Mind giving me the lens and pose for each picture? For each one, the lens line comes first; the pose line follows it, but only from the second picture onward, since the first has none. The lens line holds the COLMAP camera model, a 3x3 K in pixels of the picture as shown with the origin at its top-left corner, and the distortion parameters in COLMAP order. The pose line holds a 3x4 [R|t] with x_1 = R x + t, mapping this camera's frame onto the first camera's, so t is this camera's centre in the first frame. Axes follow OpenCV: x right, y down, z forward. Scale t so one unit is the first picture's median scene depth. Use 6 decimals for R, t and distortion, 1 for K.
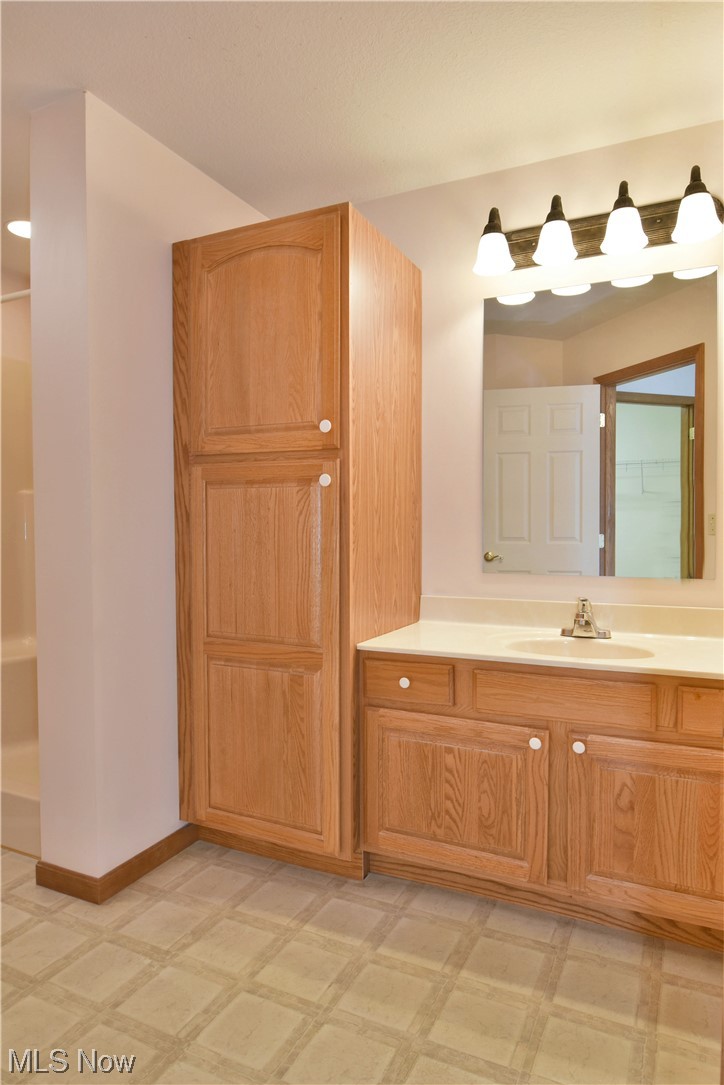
lens RADIAL K [[660.5, 0, 361.9], [0, 660.5, 535.9], [0, 0, 1]] dist [-0.014652, -0.005721]
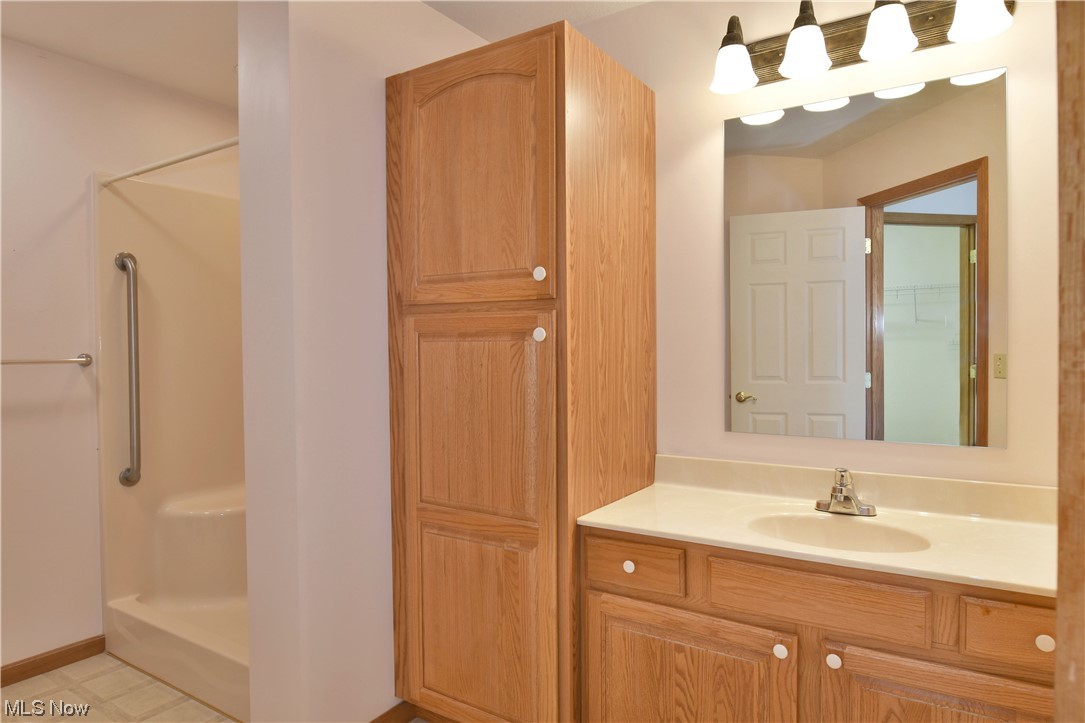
lens RADIAL K [[660.5, 0, 545.8], [0, 660.5, 366.0], [0, 0, 1]] dist [-0.014652, -0.005721]
pose [[0.993684, -0.011354, -0.111638, 0.047571], [0.012303, 0.999894, 0.007812, -0.044704], [0.111537, -0.009136, 0.993718, 0.102815]]
